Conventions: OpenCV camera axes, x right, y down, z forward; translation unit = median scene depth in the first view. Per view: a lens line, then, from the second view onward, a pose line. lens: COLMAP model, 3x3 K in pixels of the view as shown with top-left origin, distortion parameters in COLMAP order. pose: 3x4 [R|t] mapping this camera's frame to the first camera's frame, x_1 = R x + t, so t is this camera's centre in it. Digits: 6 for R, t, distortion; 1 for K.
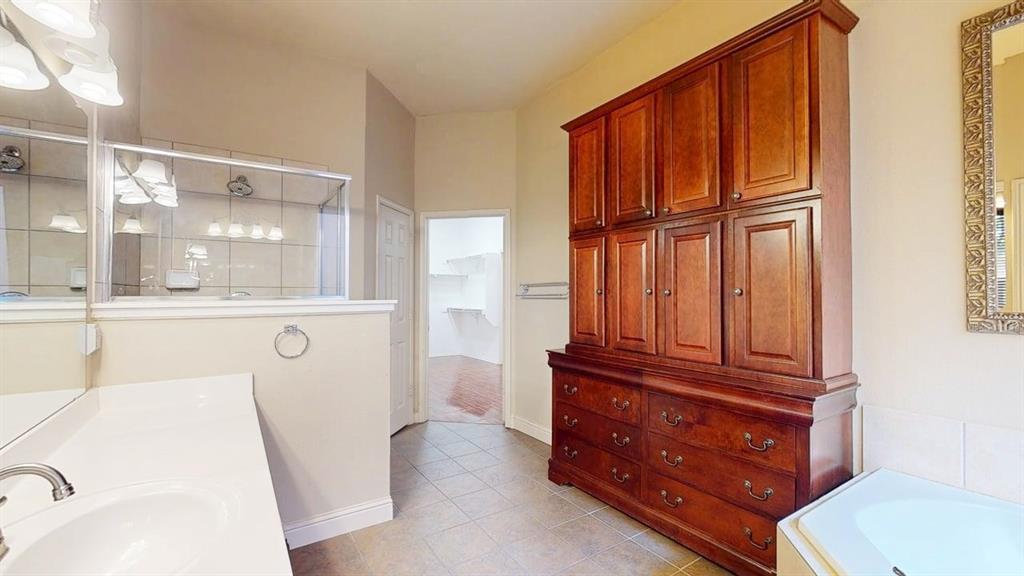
lens RADIAL K [[424.4, 0, 509.1], [0, 424.4, 290.6], [0, 0, 1]] dist [-0.002881, 0.000444]
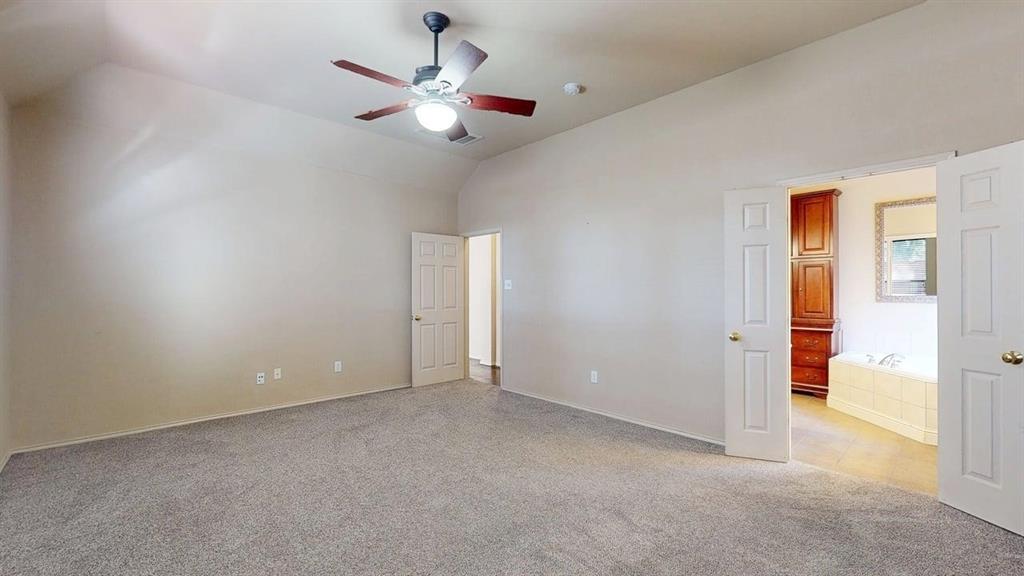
lens RADIAL K [[424.4, 0, 509.3], [0, 424.4, 286.5], [0, 0, 1]] dist [-0.002881, 0.000444]
pose [[0.989245, -0.005068, 0.146183, -1.975751], [0.003665, 0.999945, 0.009866, -0.056173], [-0.146225, -0.009224, 0.989208, -1.630634]]
